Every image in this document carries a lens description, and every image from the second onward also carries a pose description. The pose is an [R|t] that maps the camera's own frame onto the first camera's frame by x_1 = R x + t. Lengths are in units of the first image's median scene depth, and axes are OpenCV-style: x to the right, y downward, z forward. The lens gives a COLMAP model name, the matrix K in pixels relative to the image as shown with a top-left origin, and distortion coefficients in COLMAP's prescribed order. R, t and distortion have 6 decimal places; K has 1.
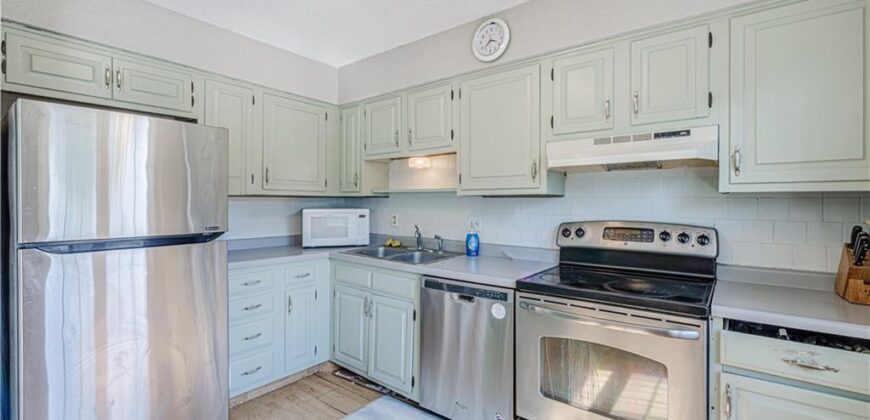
lens RADIAL K [[378.0, 0, 433.3], [0, 378.0, 206.8], [0, 0, 1]] dist [0.001036, 0.000133]
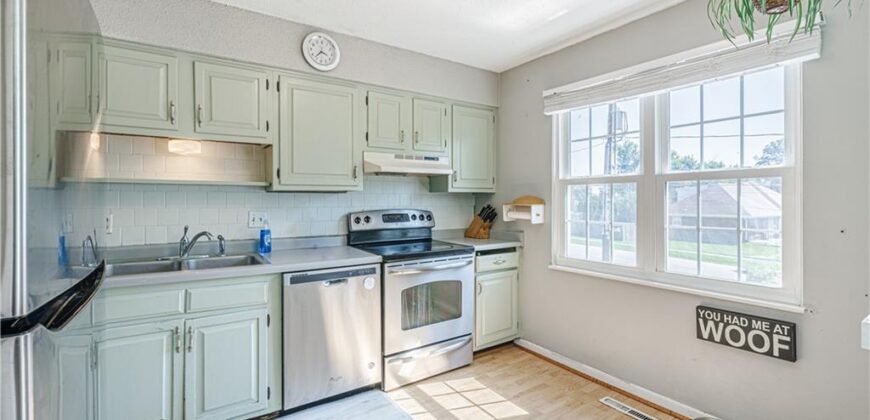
lens RADIAL K [[378.0, 0, 433.3], [0, 378.0, 206.8], [0, 0, 1]] dist [0.001036, 0.000133]
pose [[0.308885, -0.022897, 0.950824, -0.841846], [0.012967, 0.999719, 0.019862, -0.001192], [-0.951011, 0.006194, 0.309095, 0.356393]]
